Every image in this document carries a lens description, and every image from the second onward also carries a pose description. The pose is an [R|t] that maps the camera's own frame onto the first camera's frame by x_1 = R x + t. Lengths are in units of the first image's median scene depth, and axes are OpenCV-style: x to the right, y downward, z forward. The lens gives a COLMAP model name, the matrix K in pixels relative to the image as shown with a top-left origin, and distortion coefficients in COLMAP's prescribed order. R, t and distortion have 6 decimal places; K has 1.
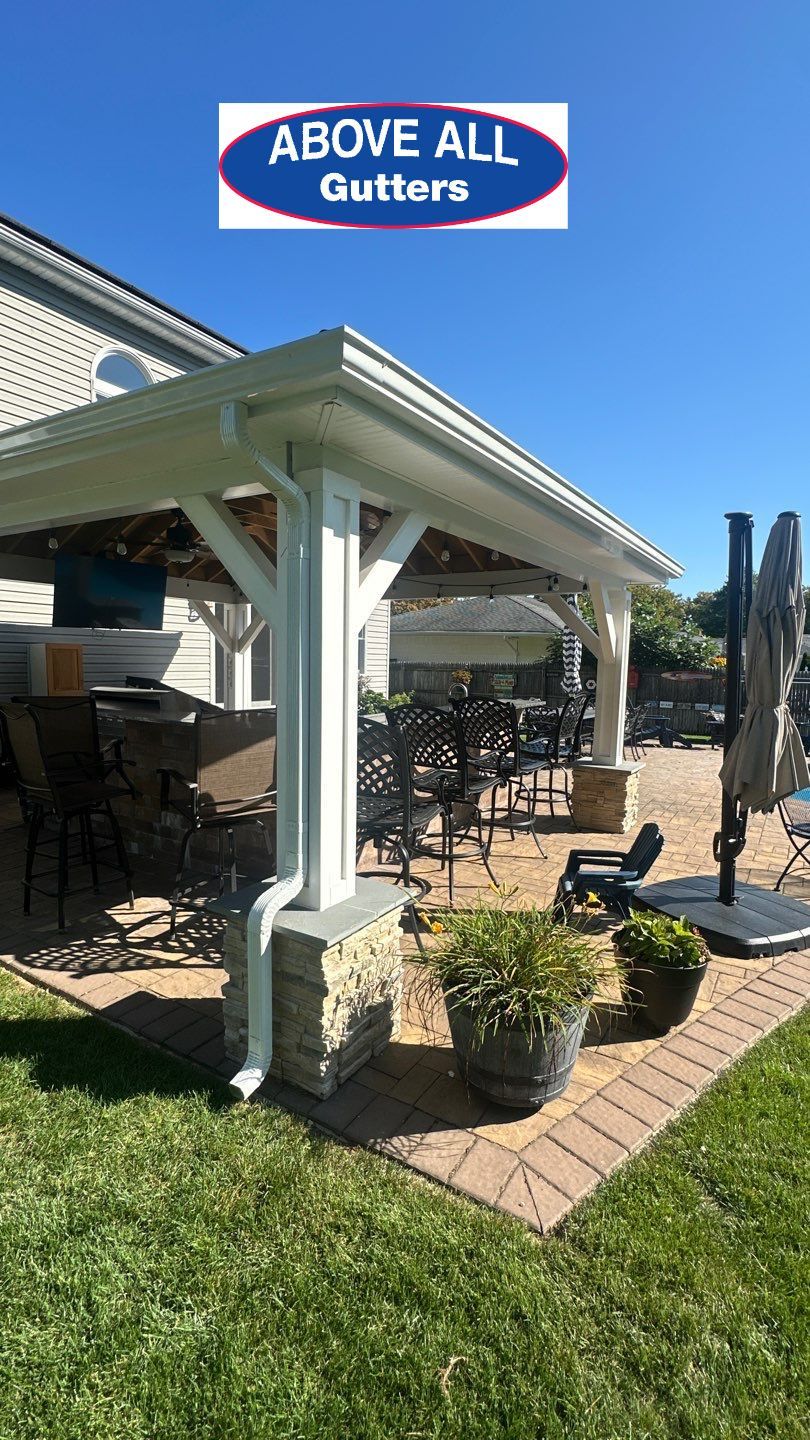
lens RADIAL K [[650.3, 0, 405.3], [0, 650.3, 719.7], [0, 0, 1]] dist [-0.003204, 0.001393]
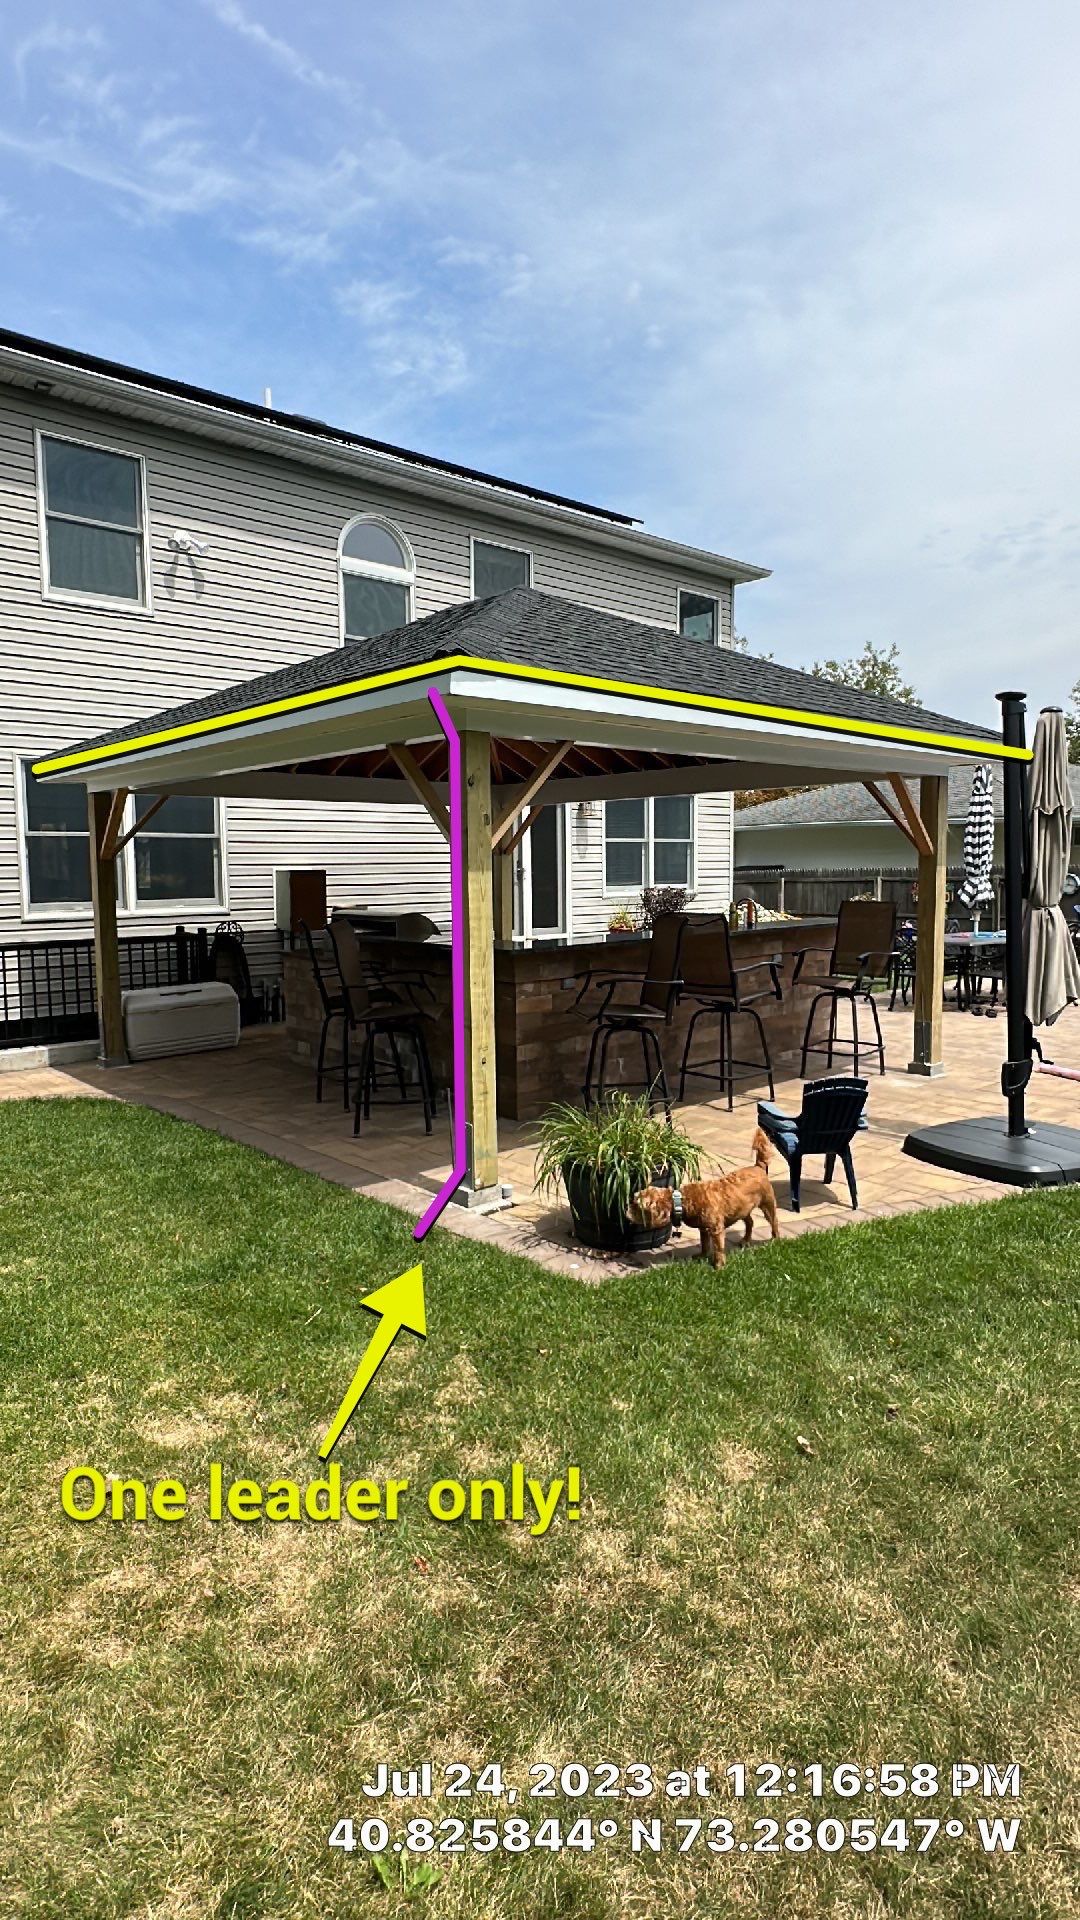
lens RADIAL K [[1059.9, 0, 537.6], [0, 1059.9, 958.4], [0, 0, 1]] dist [0.002239, 0.000472]
pose [[0.958965, -0.005108, -0.283477, 0.415434], [0.003078, 0.999966, -0.007608, 0.052989], [0.283506, 0.006424, 0.958949, -0.674675]]
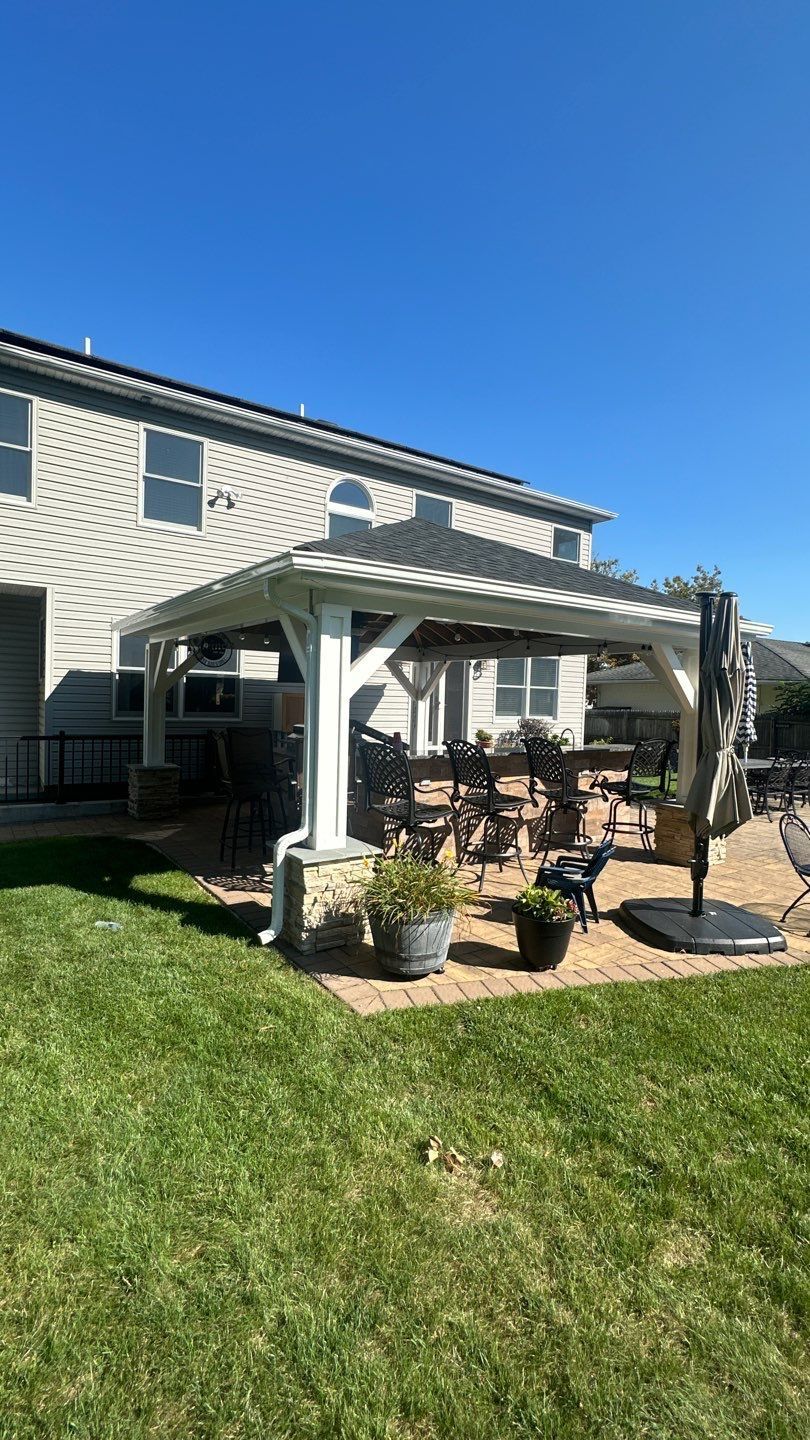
lens RADIAL K [[650.3, 0, 404.1], [0, 650.3, 720.4], [0, 0, 1]] dist [-0.003204, 0.001393]
pose [[0.913110, 0.020556, -0.407195, 0.589840], [-0.049230, 0.996980, -0.060067, 0.029617], [0.404730, 0.074894, 0.911364, -0.390504]]
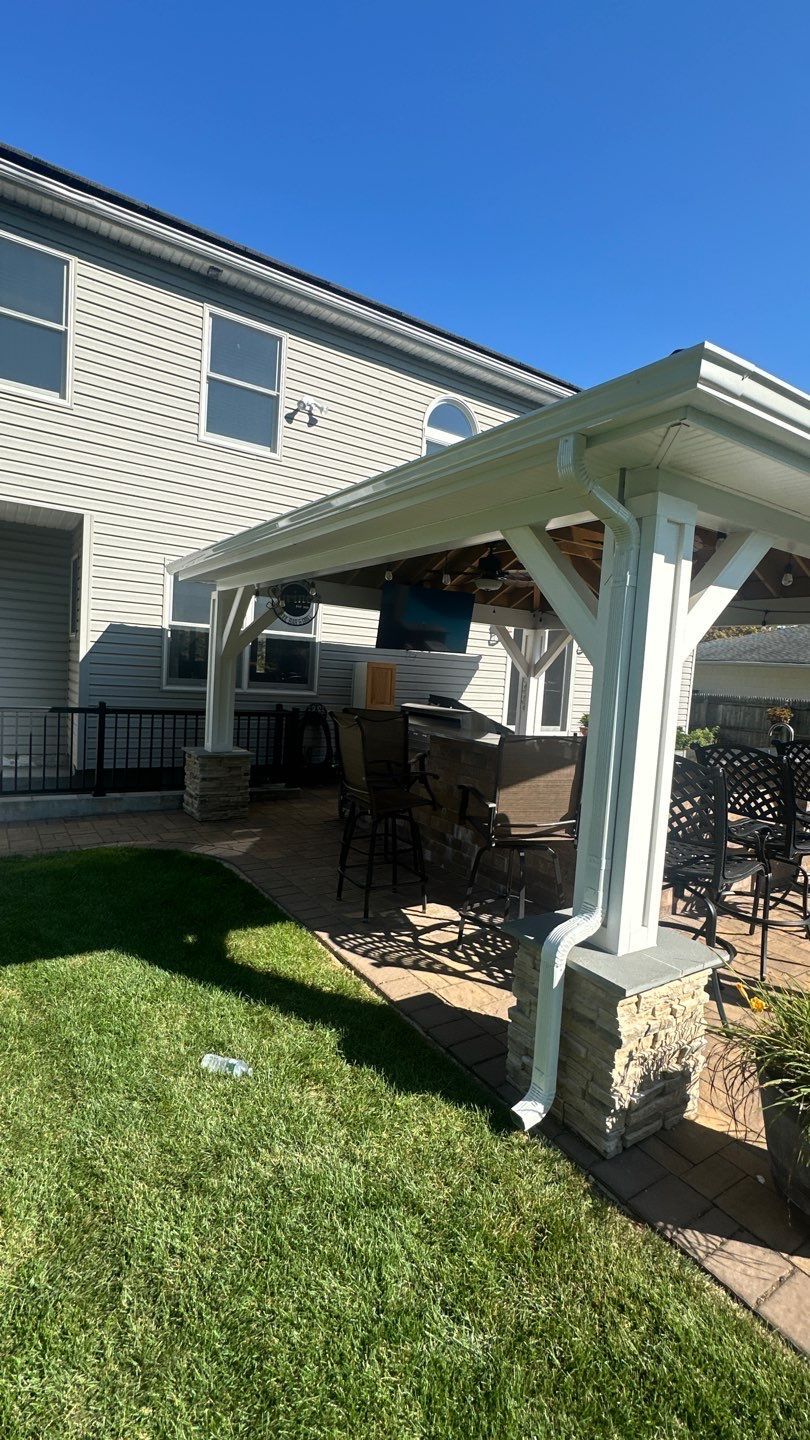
lens RADIAL K [[650.3, 0, 404.9], [0, 650.3, 719.8], [0, 0, 1]] dist [-0.003204, 0.001393]
pose [[0.906559, 0.069017, -0.416397, -0.030756], [-0.084433, 0.996254, -0.018696, -0.002898], [0.413547, 0.052107, 0.908991, -0.004620]]
